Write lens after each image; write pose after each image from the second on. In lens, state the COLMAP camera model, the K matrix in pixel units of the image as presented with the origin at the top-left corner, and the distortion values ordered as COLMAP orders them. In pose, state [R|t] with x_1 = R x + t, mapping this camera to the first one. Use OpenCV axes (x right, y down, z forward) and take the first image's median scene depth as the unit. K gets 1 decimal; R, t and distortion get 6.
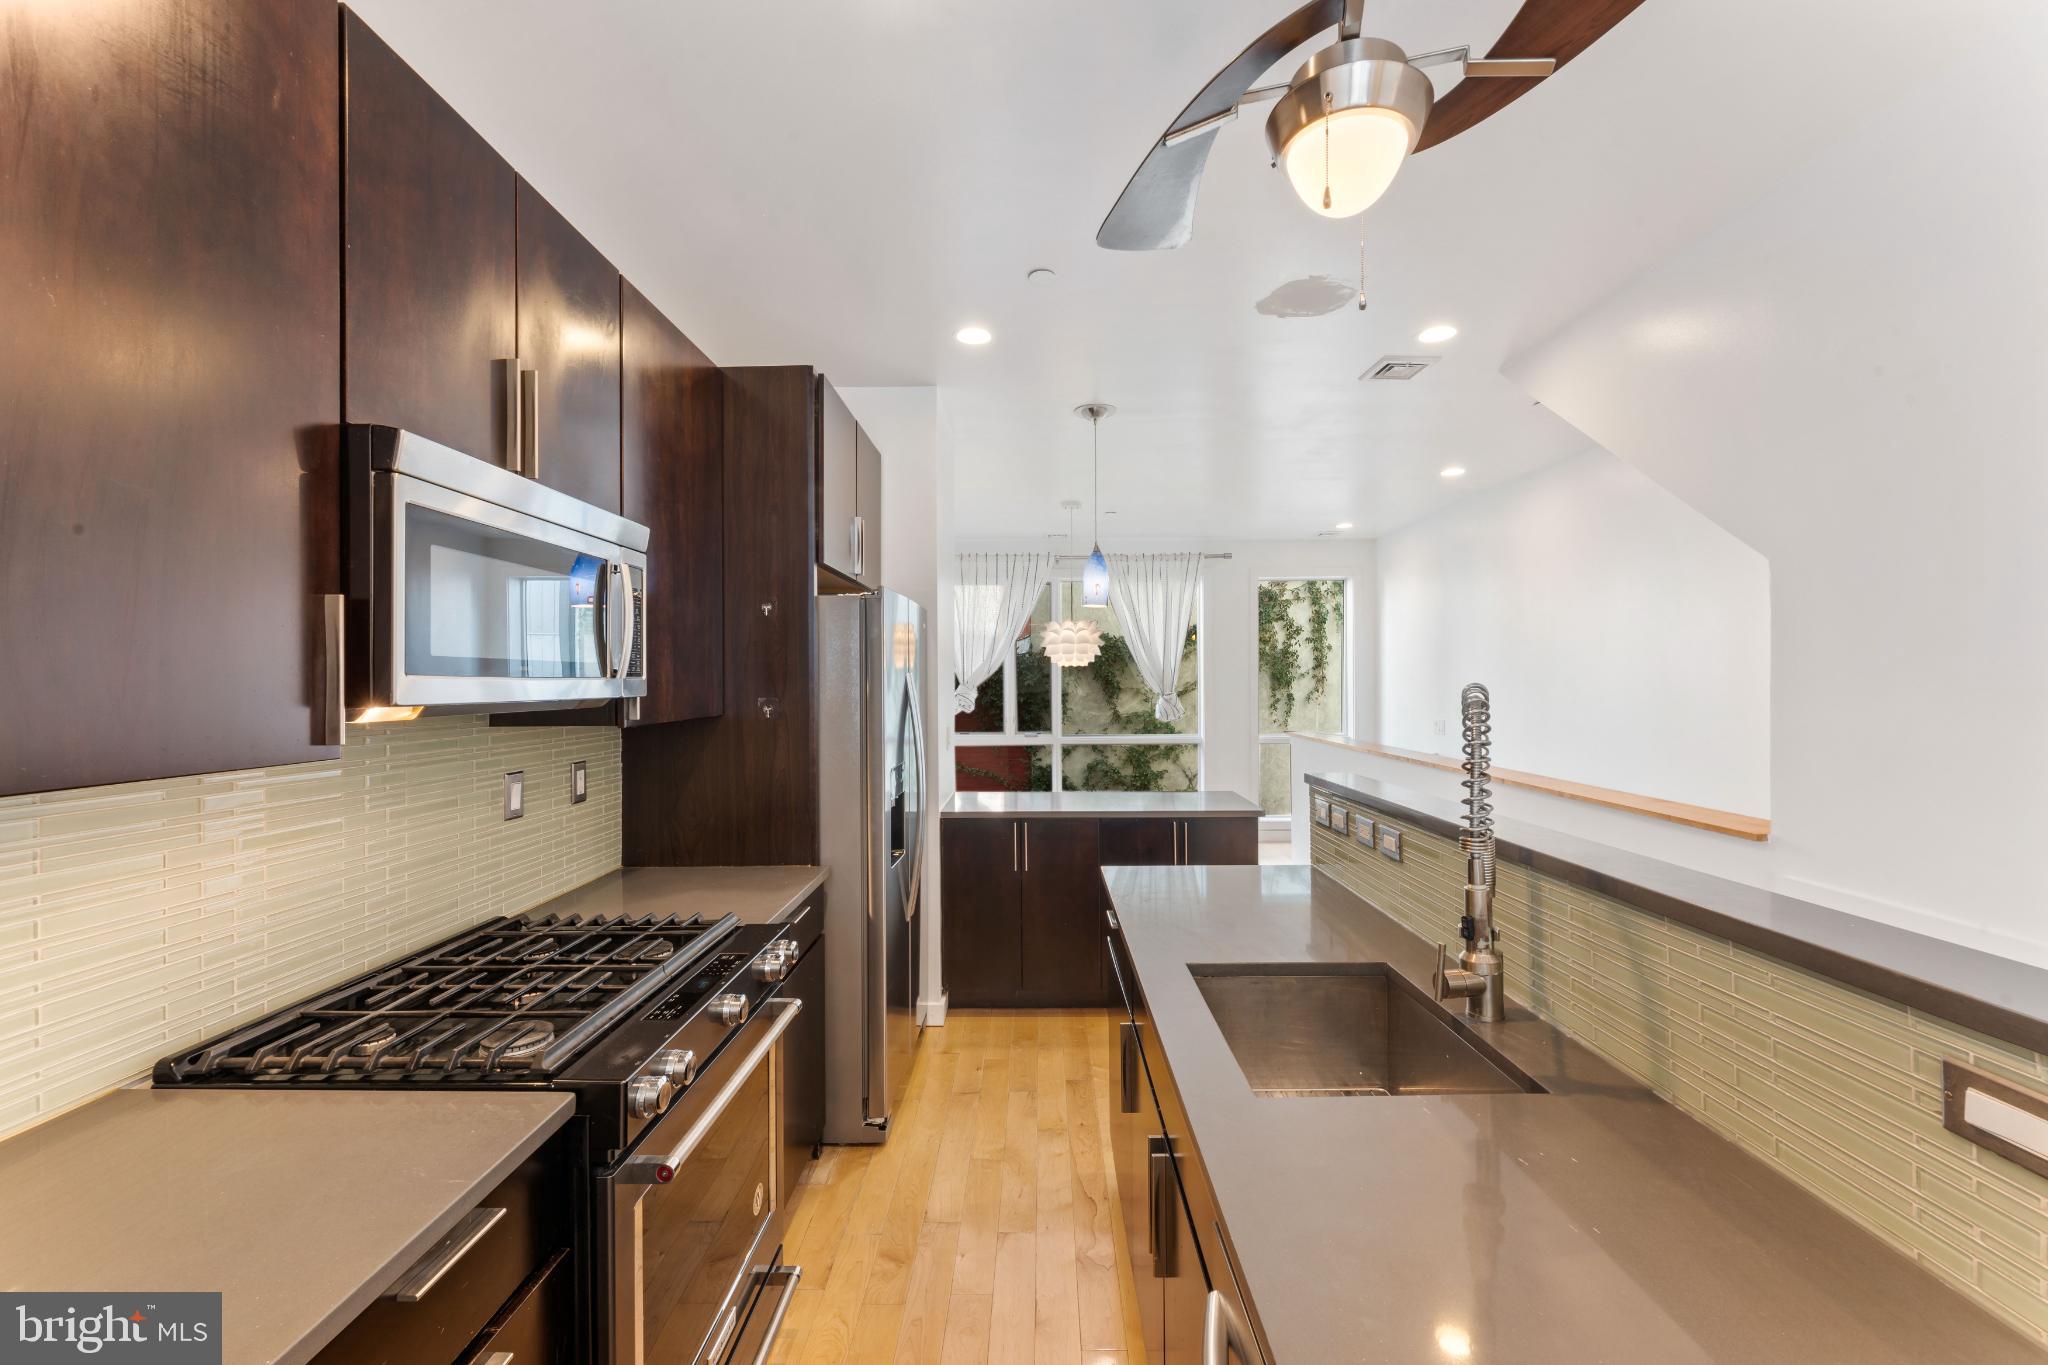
lens RADIAL K [[821.6, 0, 1035.1], [0, 821.6, 673.8], [0, 0, 1]] dist [-0.011781, -0.000360]
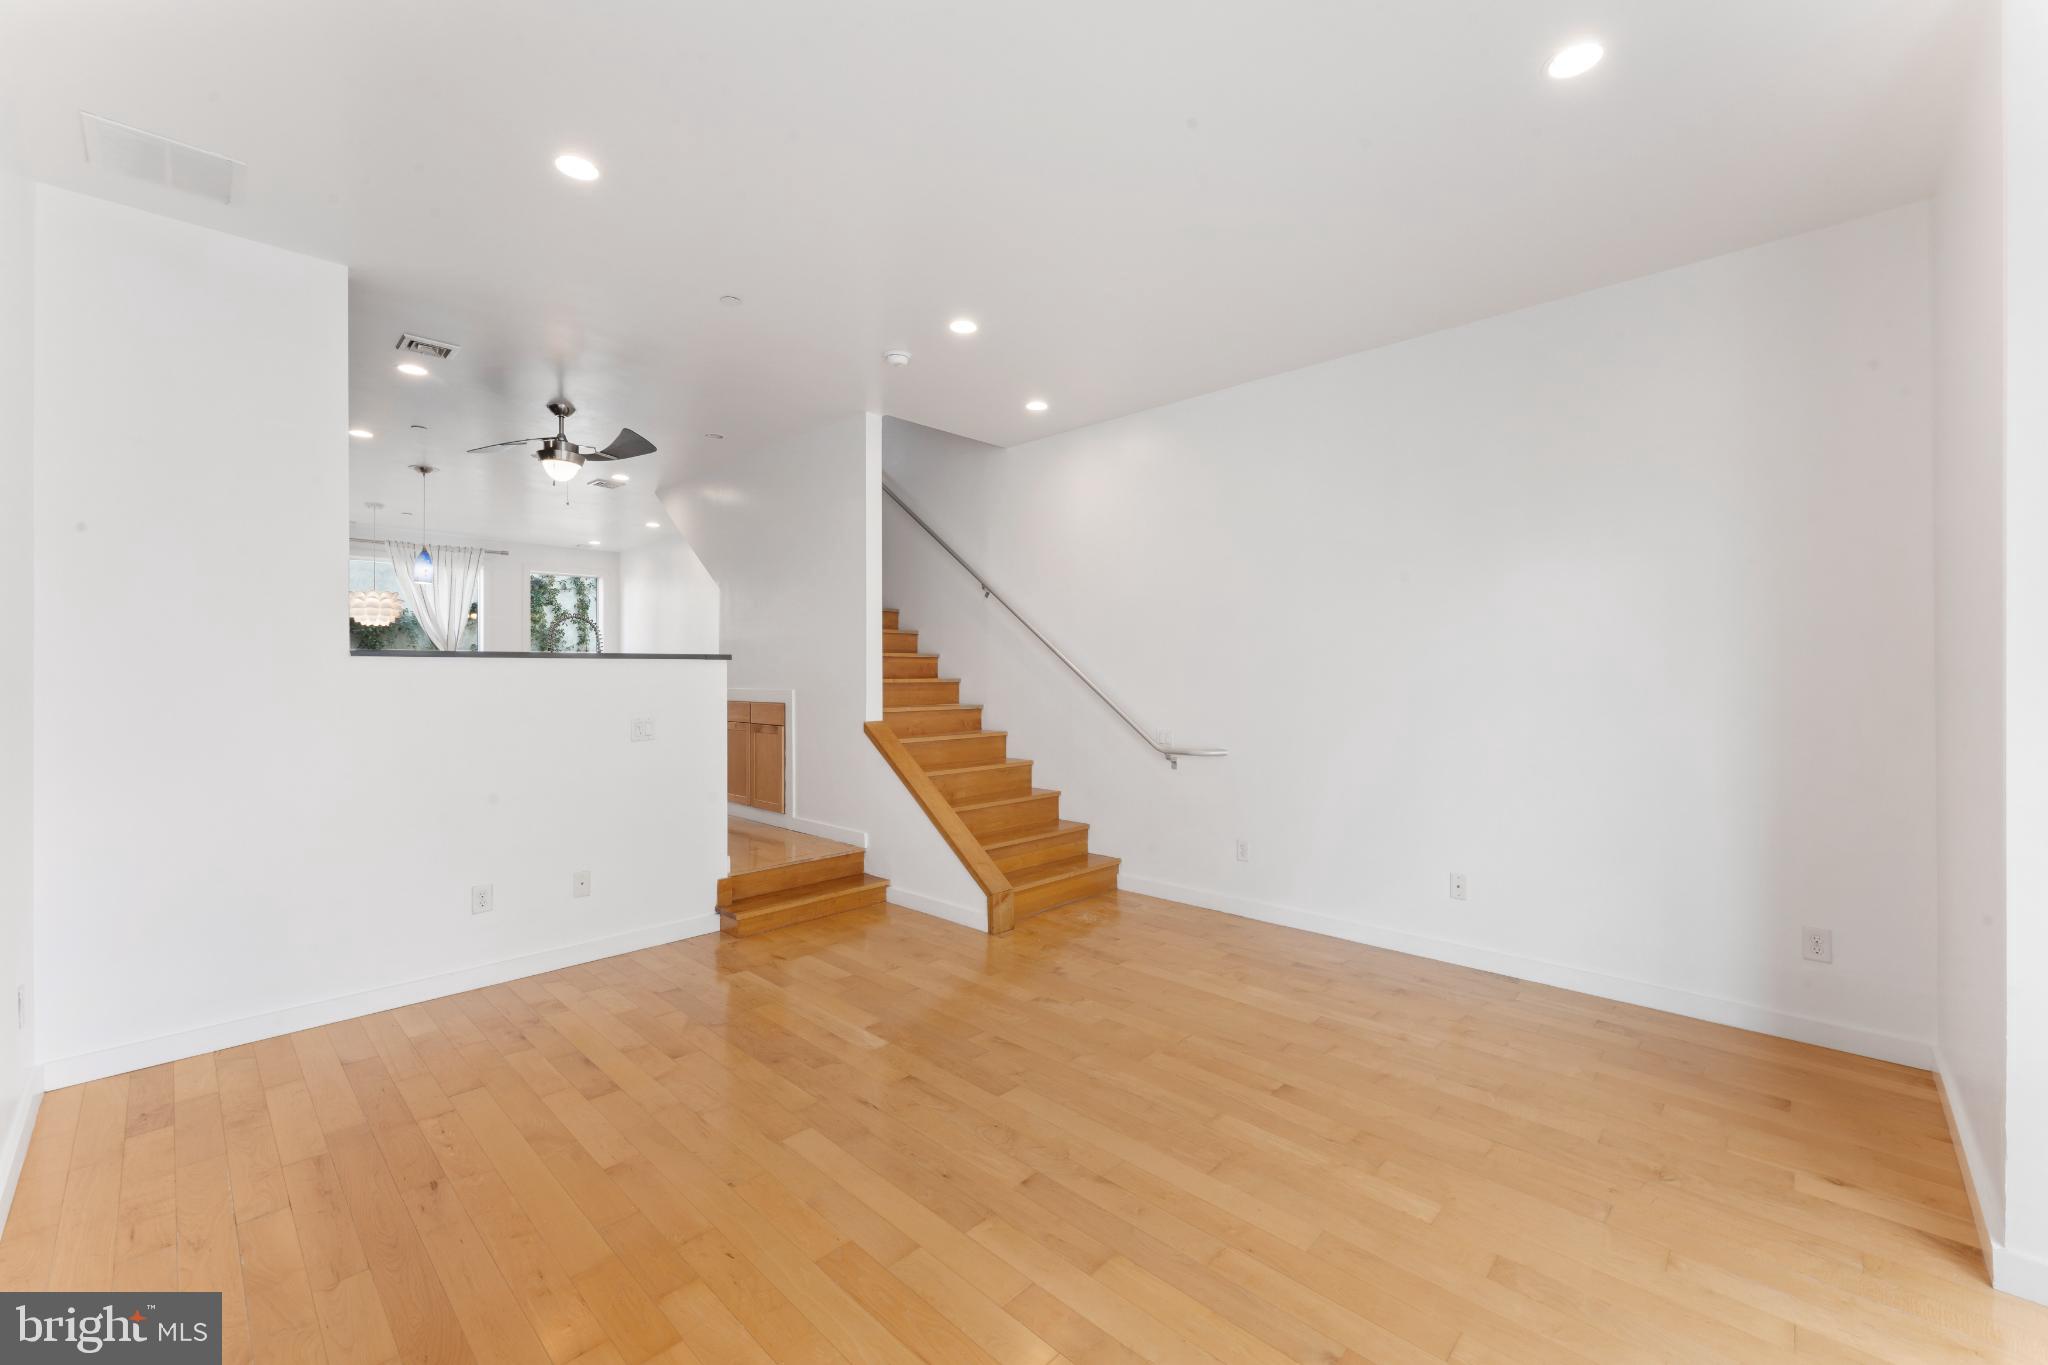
lens RADIAL K [[821.6, 0, 1036.0], [0, 821.6, 664.5], [0, 0, 1]] dist [-0.011781, -0.000360]
pose [[0.682562, 0.012138, 0.730727, -0.114199], [-0.004837, 0.999915, -0.012091, 0.039817], [-0.730812, 0.004718, 0.682562, -0.424117]]
